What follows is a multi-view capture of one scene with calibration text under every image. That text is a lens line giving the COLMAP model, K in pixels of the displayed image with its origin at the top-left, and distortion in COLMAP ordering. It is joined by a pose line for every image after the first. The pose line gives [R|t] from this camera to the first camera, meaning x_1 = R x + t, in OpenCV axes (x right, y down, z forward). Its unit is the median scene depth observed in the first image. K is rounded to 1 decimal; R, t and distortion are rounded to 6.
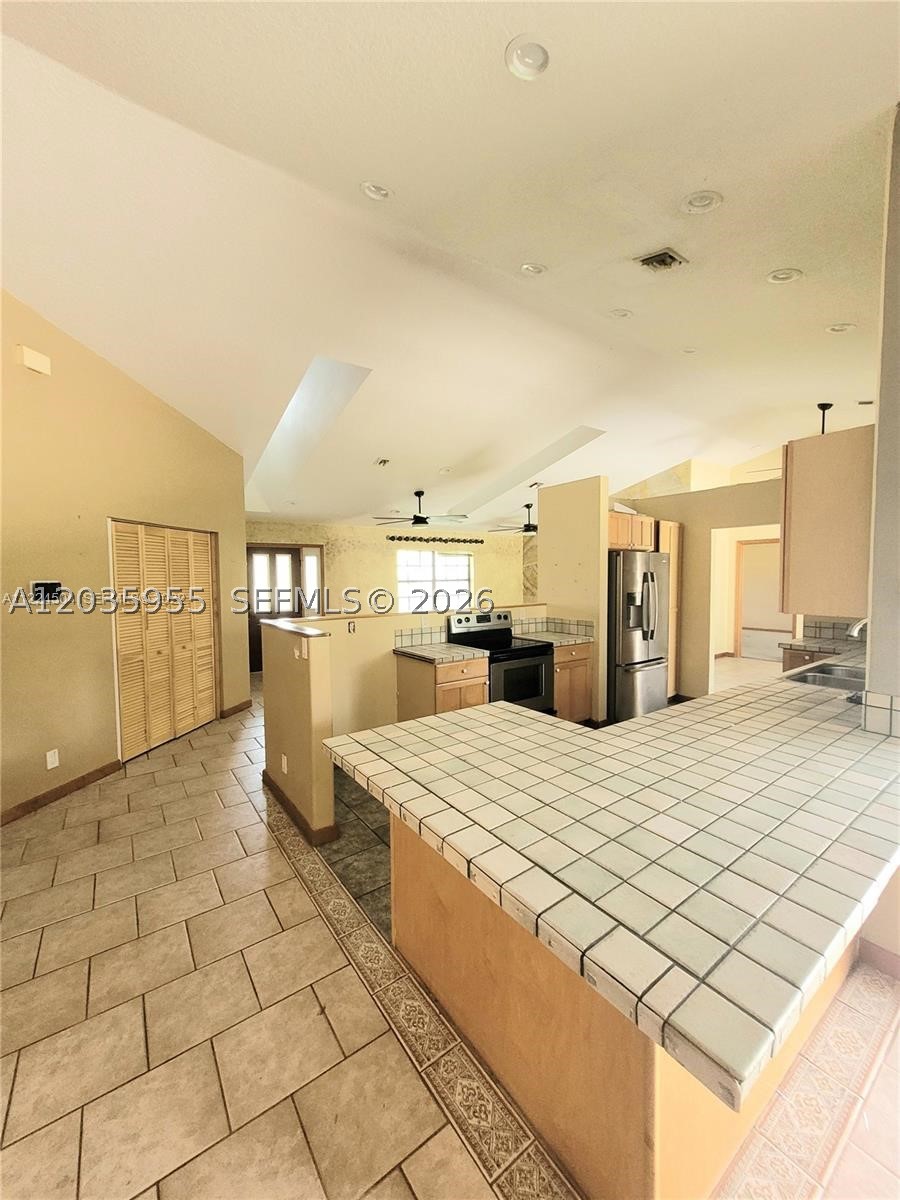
lens RADIAL K [[466.6, 0, 447.8], [0, 466.6, 598.0], [0, 0, 1]] dist [0.004021, -0.001319]
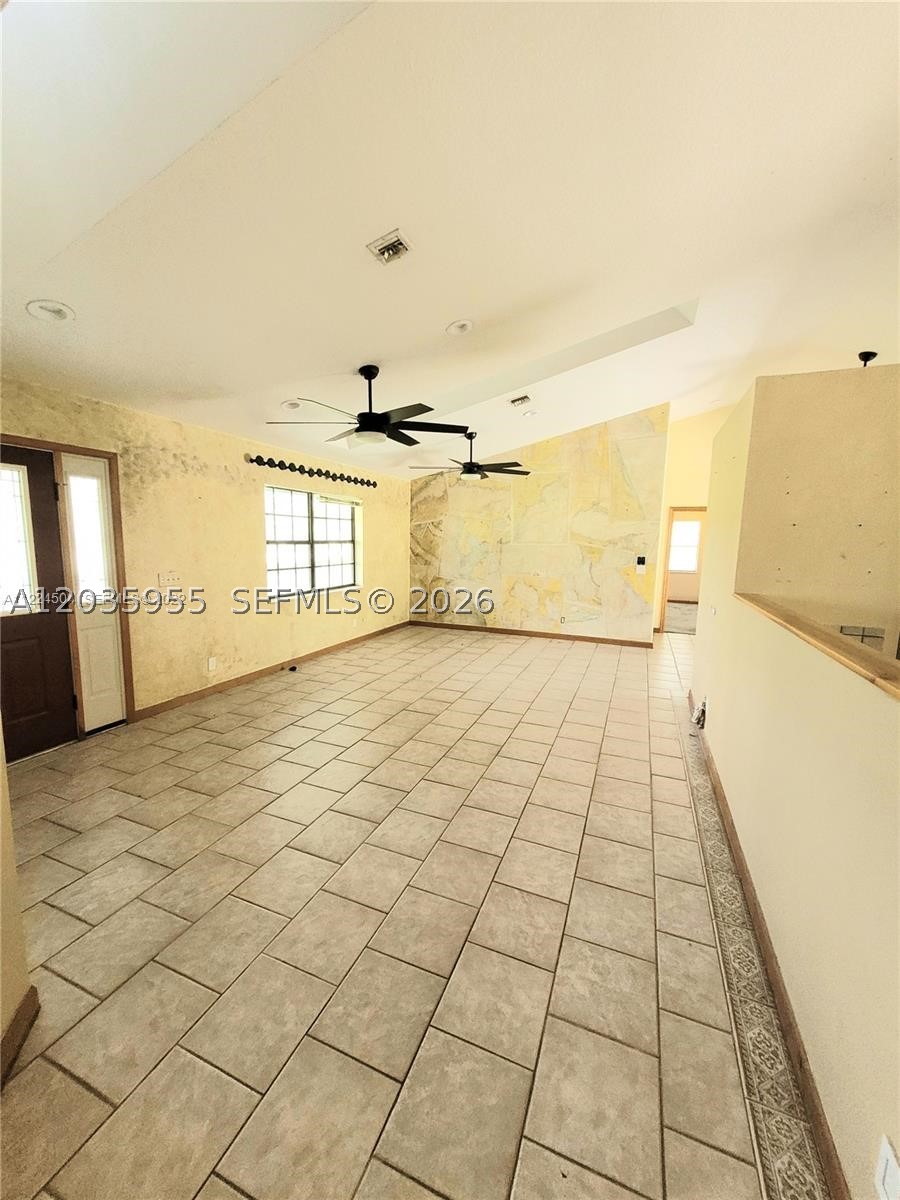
lens RADIAL K [[466.6, 0, 458.4], [0, 466.6, 598.5], [0, 0, 1]] dist [0.004021, -0.001319]
pose [[0.836929, -0.042854, 0.545632, -0.314711], [-0.003152, 0.996536, 0.083103, -0.022982], [-0.547303, -0.071271, 0.833894, 0.594355]]
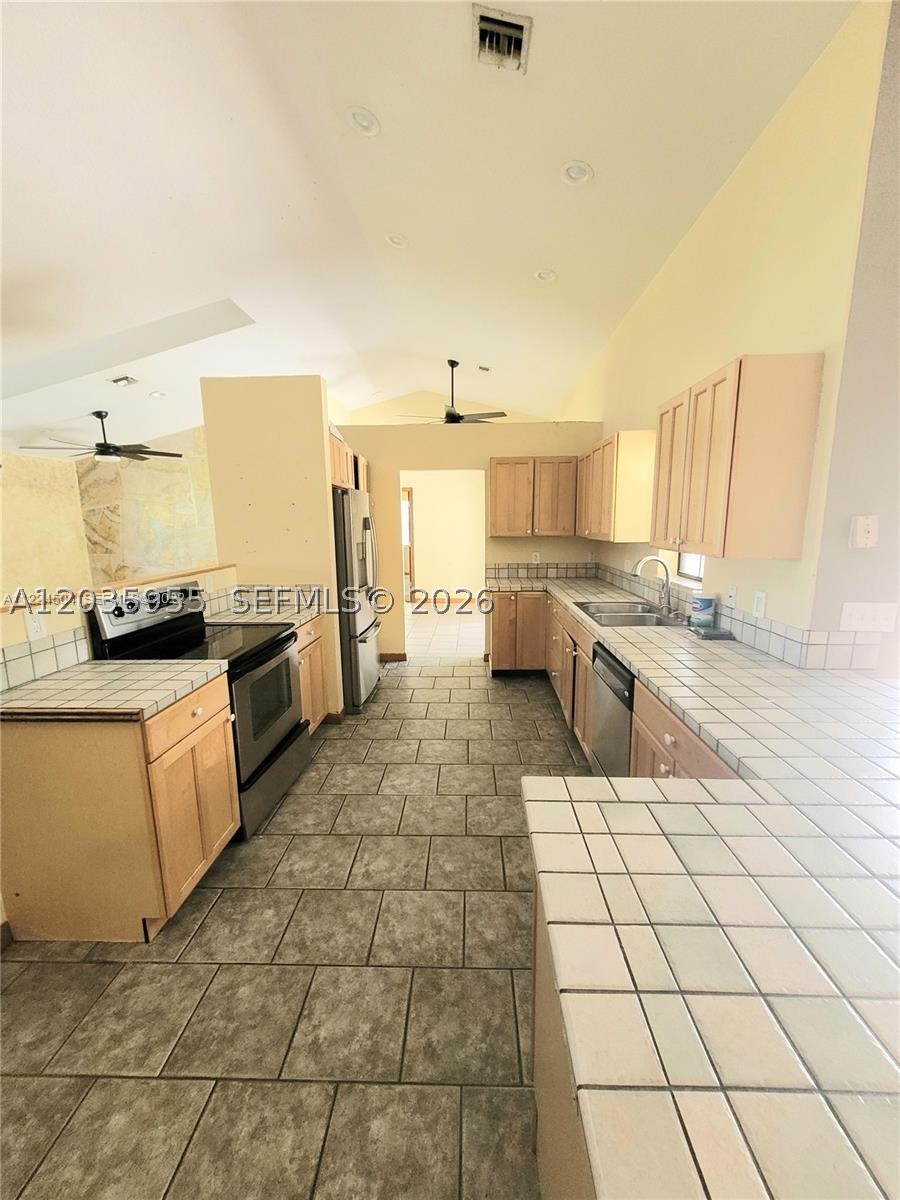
lens RADIAL K [[466.6, 0, 452.0], [0, 466.6, 602.6], [0, 0, 1]] dist [0.004021, -0.001319]
pose [[0.607271, -0.134027, 0.783108, -0.104029], [0.042156, 0.989715, 0.136697, -0.009639], [-0.793376, -0.049999, 0.606676, 0.290333]]
